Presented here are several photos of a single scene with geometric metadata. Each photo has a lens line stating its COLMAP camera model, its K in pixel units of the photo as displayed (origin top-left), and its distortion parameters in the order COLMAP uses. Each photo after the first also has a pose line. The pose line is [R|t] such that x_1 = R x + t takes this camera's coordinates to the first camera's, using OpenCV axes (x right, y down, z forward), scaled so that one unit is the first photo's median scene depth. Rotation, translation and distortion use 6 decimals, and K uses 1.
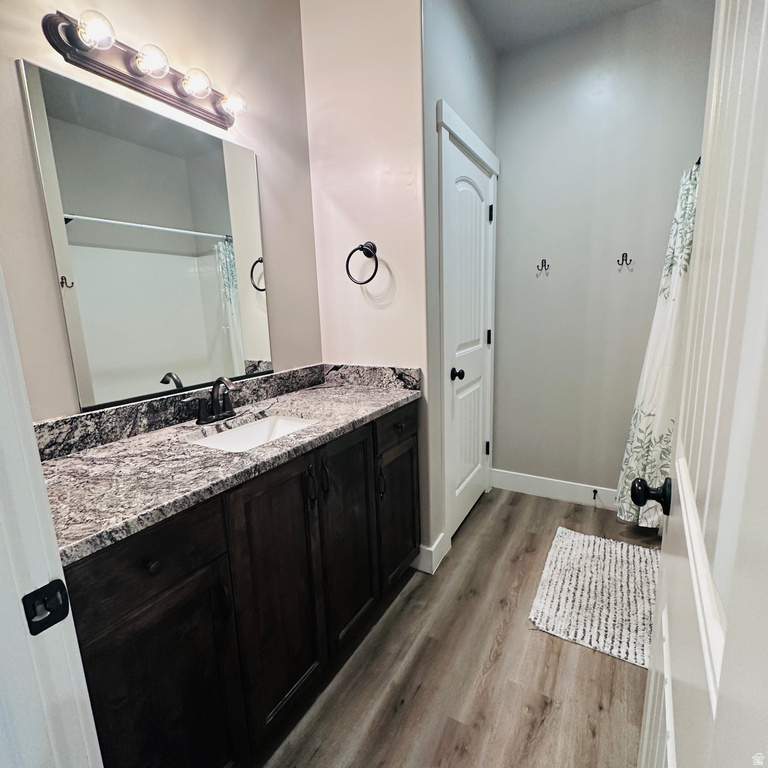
lens RADIAL K [[405.3, 0, 384.4], [0, 405.3, 387.4], [0, 0, 1]] dist [-0.004839, 0.000303]
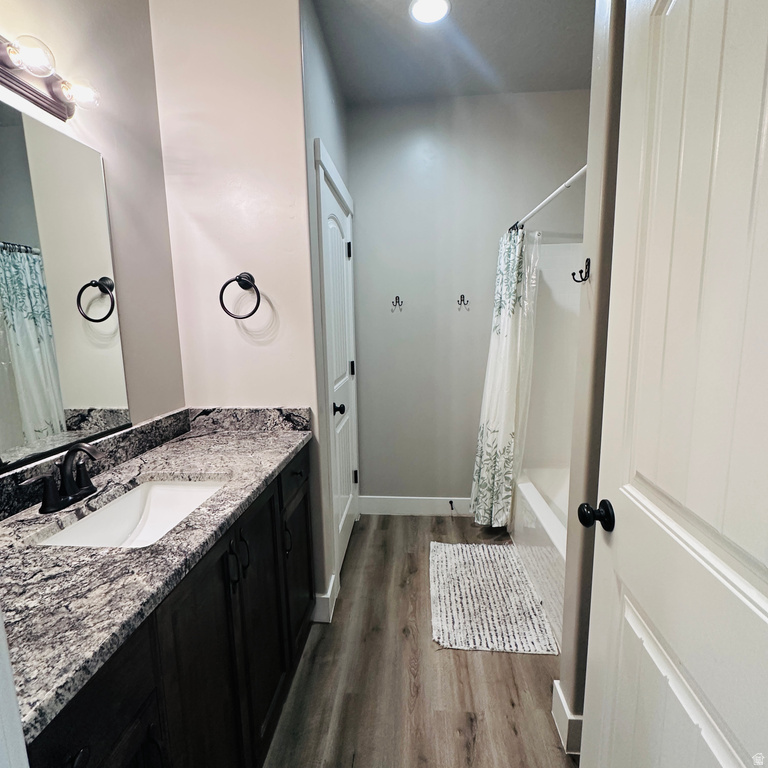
lens RADIAL K [[405.3, 0, 383.6], [0, 405.3, 388.1], [0, 0, 1]] dist [-0.004839, 0.000303]
pose [[0.903460, -0.050601, 0.425675, -0.159223], [0.072805, 0.996695, -0.036044, -0.045922], [-0.422444, 0.063556, 0.904158, 0.063509]]
